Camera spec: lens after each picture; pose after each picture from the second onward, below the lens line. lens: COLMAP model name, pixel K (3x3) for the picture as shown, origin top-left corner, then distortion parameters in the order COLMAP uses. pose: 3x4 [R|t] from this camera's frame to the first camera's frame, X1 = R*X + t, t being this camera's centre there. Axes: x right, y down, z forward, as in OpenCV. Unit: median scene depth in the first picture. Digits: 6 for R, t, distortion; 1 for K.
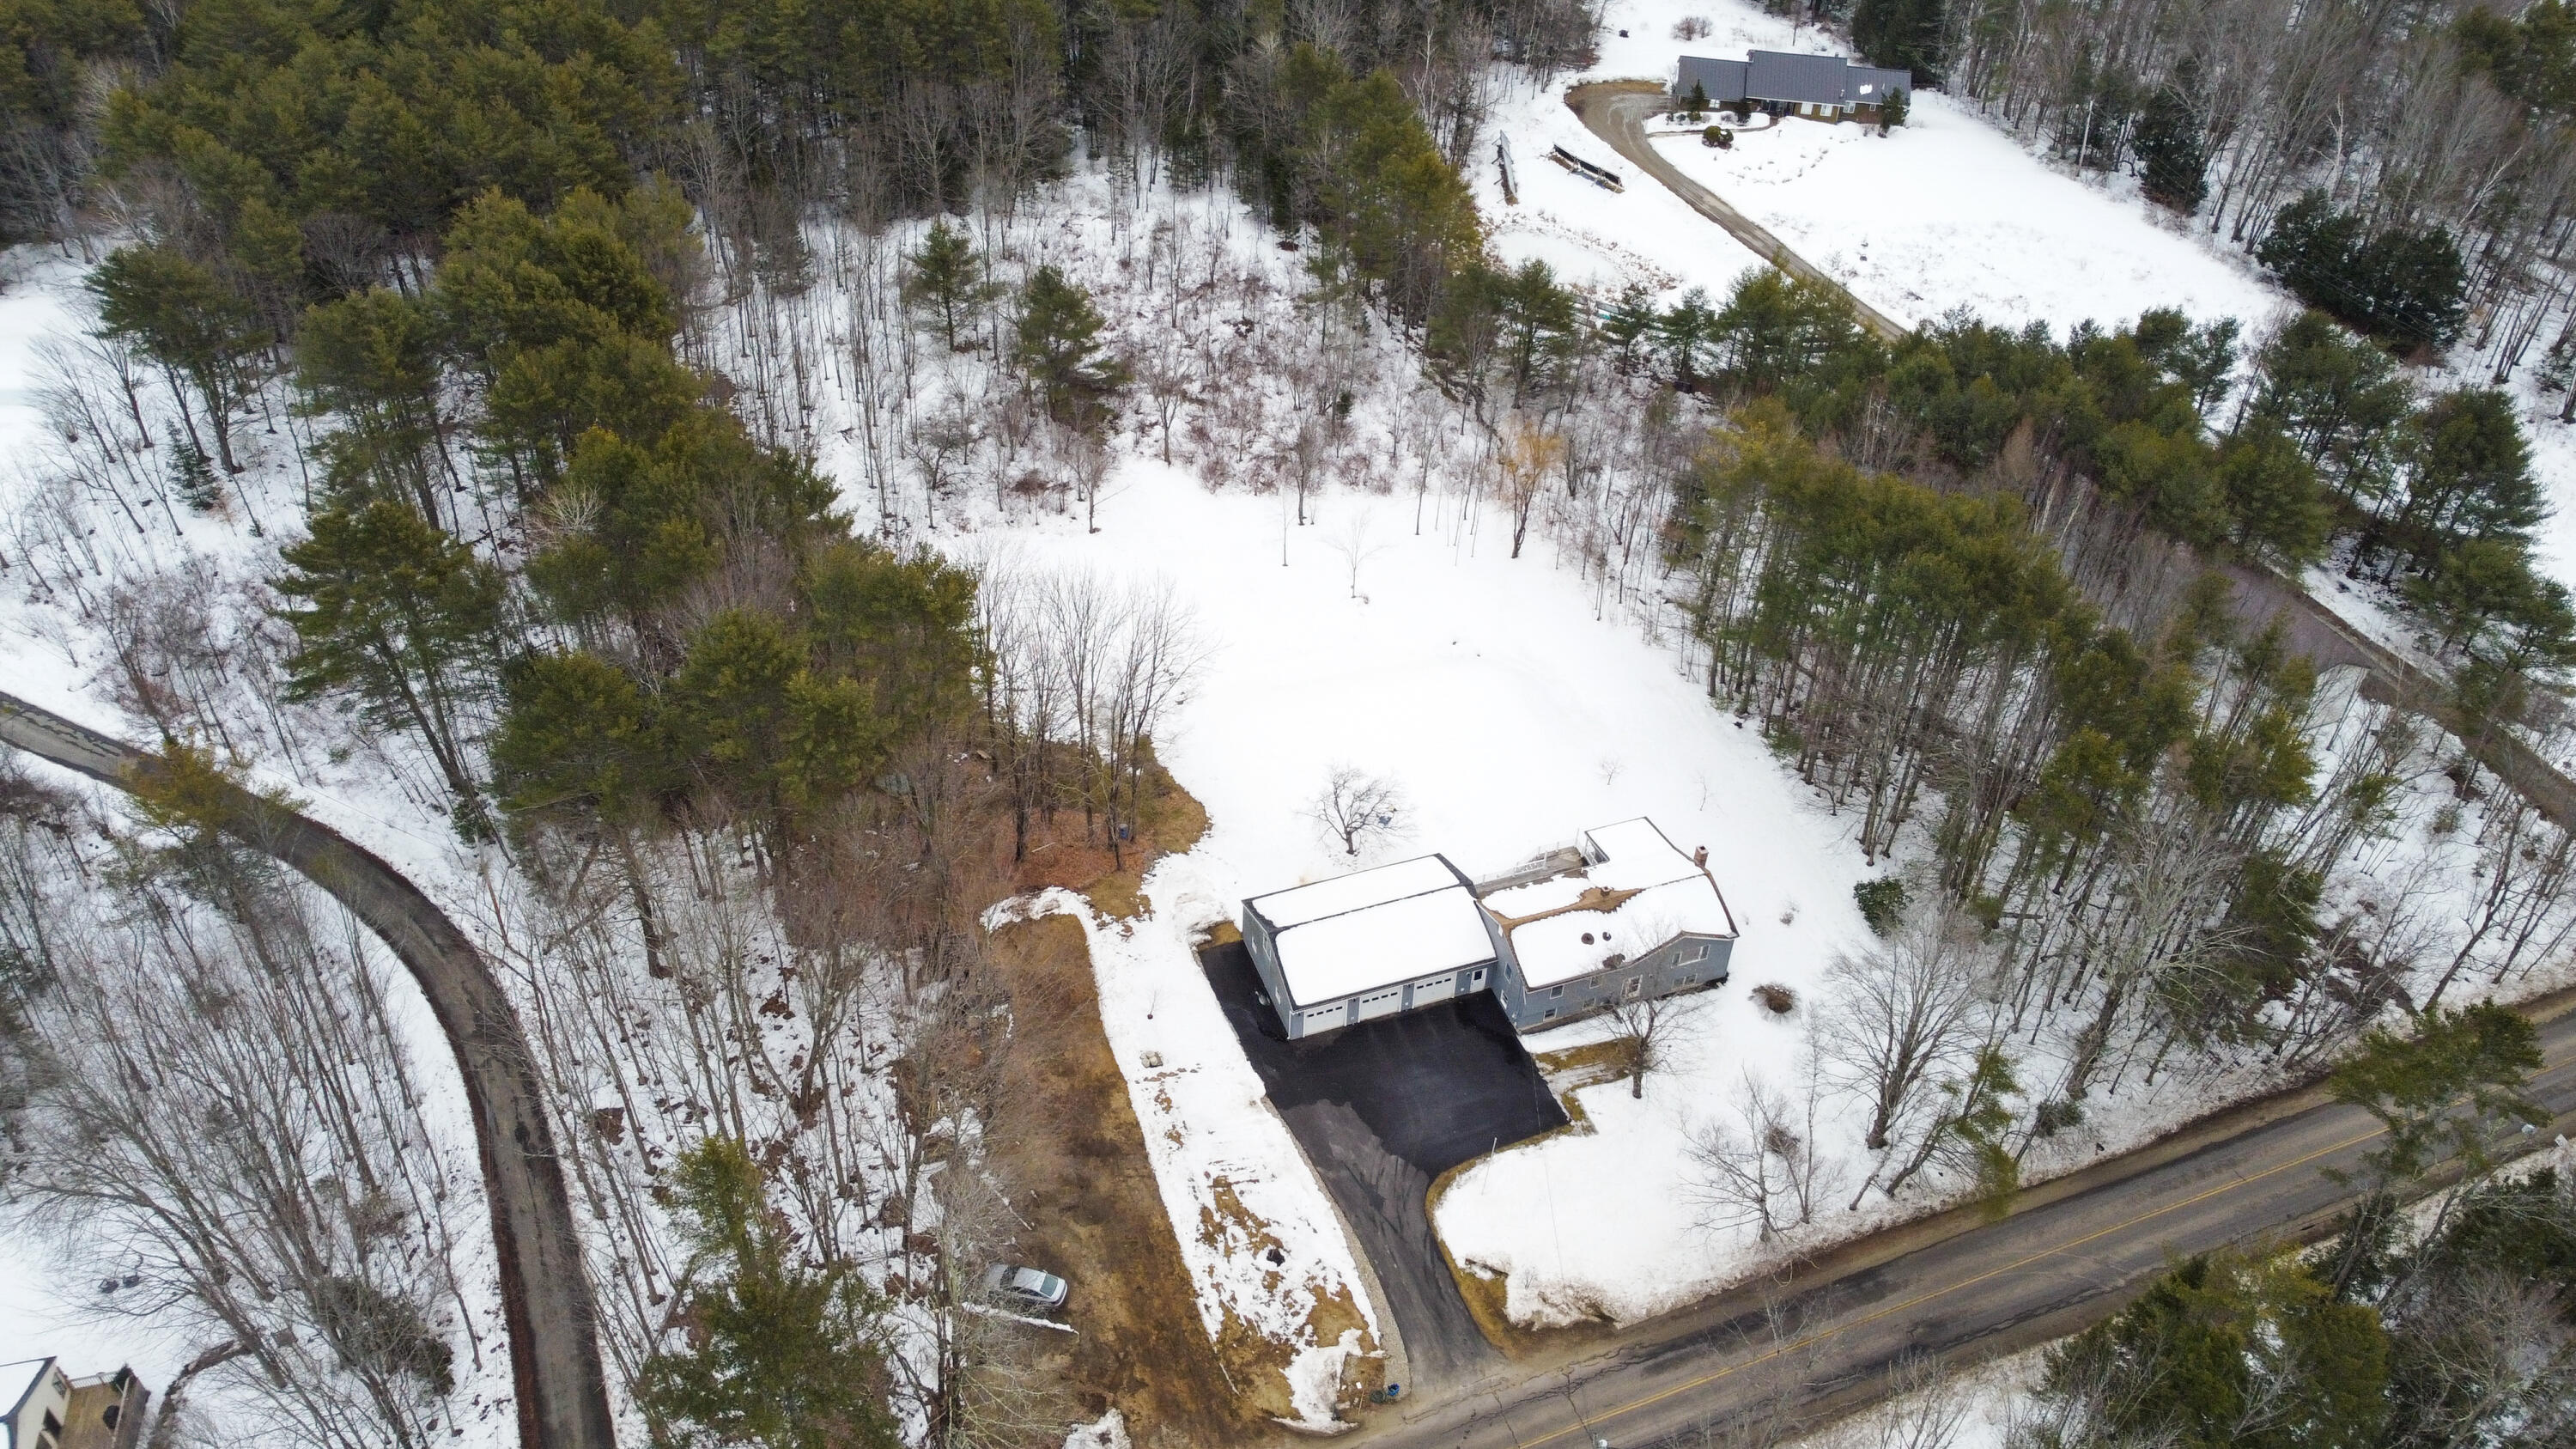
lens RADIAL K [[1865.4, 0, 1288.0], [0, 1865.4, 724.5], [0, 0, 1]] dist [0.001737, 0.002549]
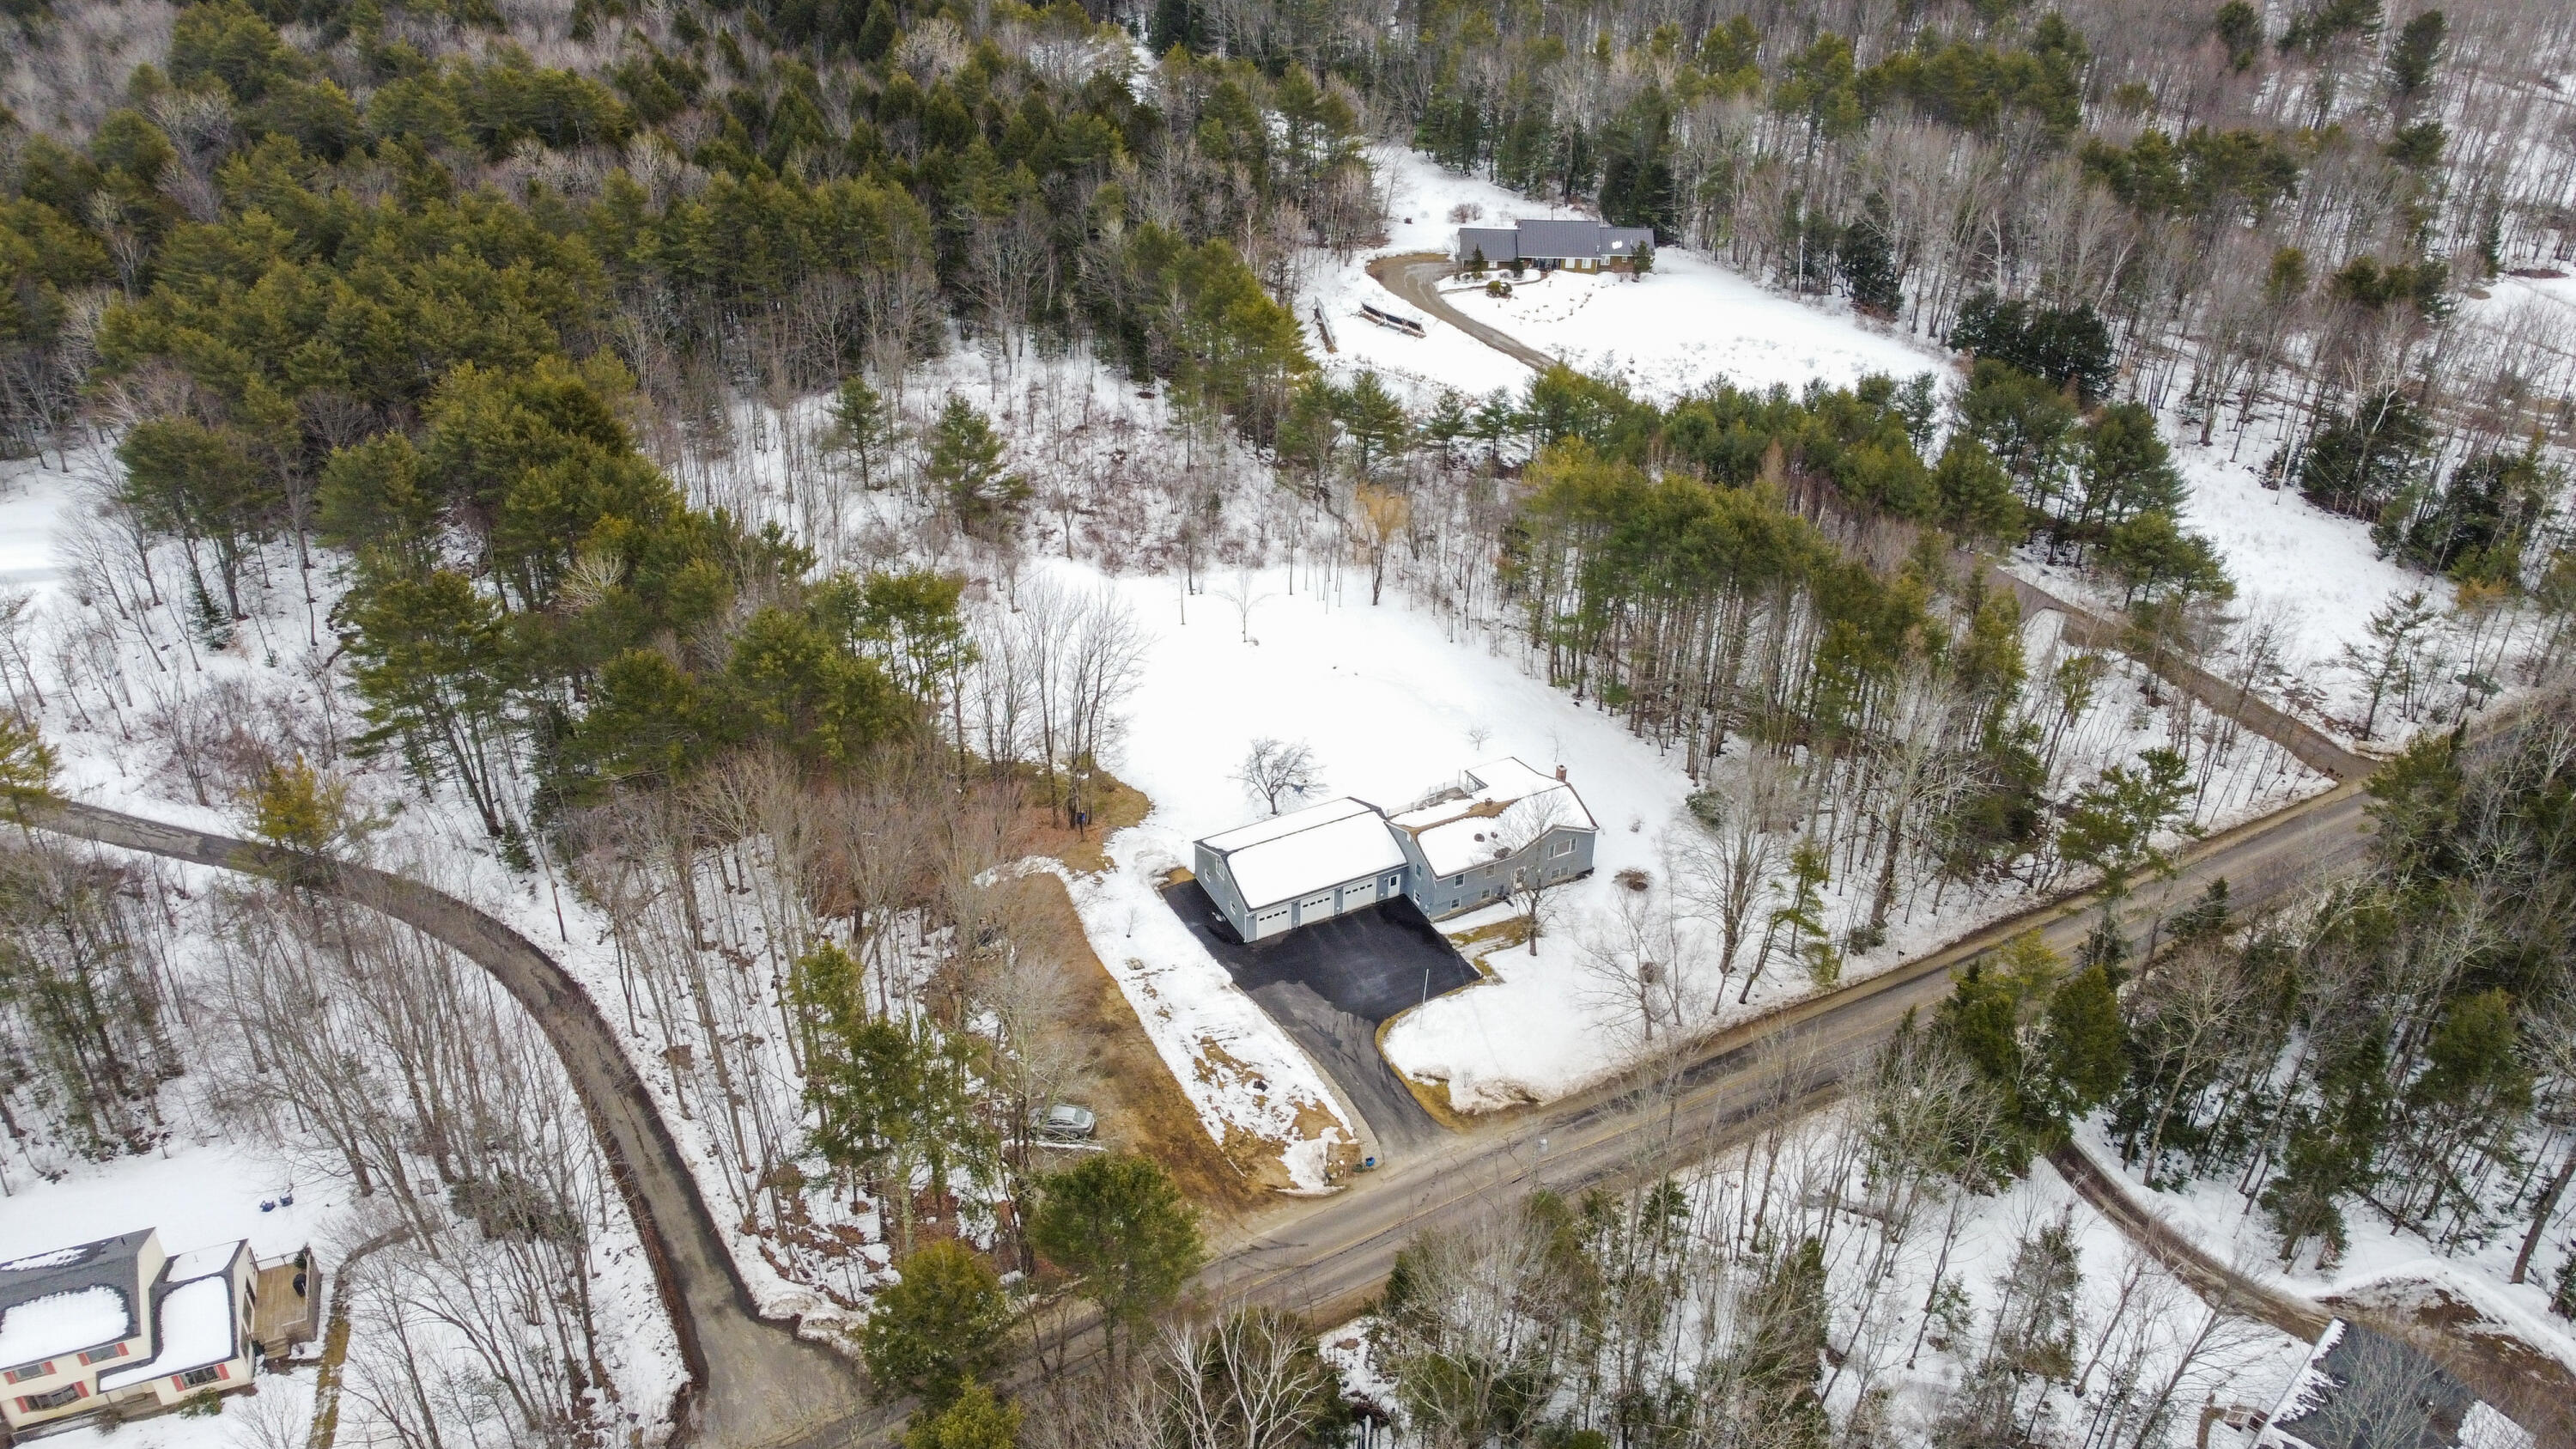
lens RADIAL K [[1840.7, 0, 1288.0], [0, 1840.7, 724.5], [0, 0, 1]] dist [0.007748, 0.002489]
pose [[0.991653, -0.085598, 0.096418, -0.054505], [0.097546, 0.987106, -0.126916, 0.133406], [-0.084311, 0.135261, 0.987216, -0.143511]]
